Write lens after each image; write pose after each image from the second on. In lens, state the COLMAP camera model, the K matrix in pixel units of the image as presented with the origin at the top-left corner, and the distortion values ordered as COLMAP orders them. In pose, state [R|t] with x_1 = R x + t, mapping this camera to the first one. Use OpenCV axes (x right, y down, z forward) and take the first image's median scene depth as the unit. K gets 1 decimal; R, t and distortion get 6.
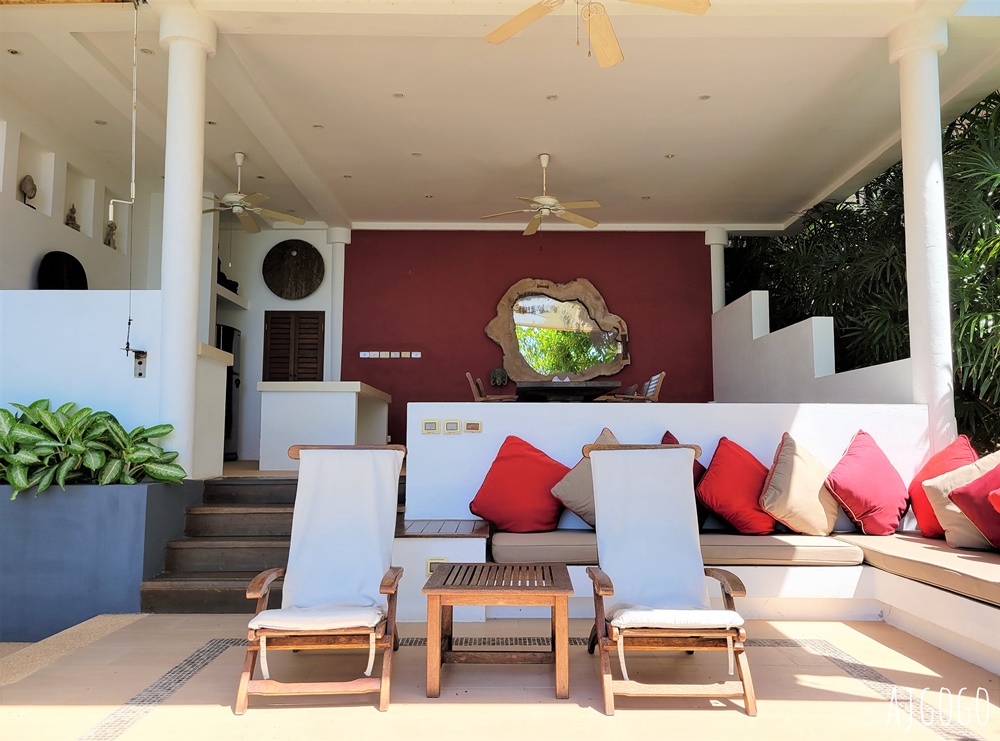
lens RADIAL K [[763.6, 0, 505.5], [0, 763.6, 369.7], [0, 0, 1]] dist [0.059686, -0.000106]
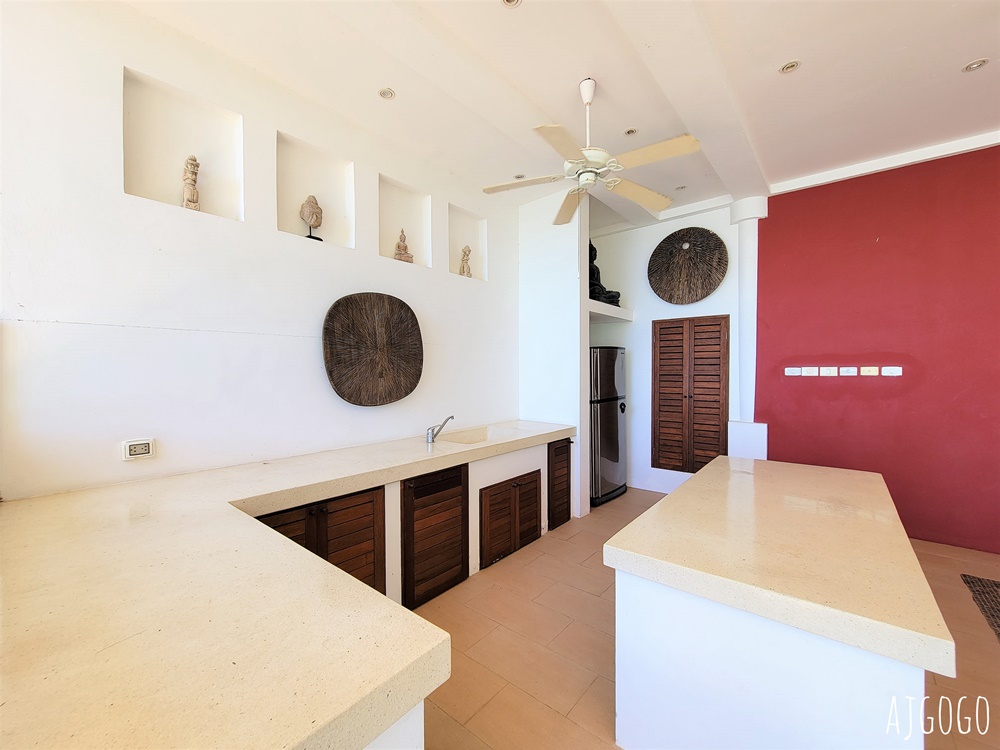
lens RADIAL K [[413.2, 0, 505.4], [0, 413.2, 377.6], [0, 0, 1]] dist [0.000930, -0.000240]
pose [[0.775312, 0.004618, -0.631561, -0.148762], [0.070373, 0.993115, 0.093653, -0.068834], [0.627645, -0.117055, 0.769649, 0.536123]]
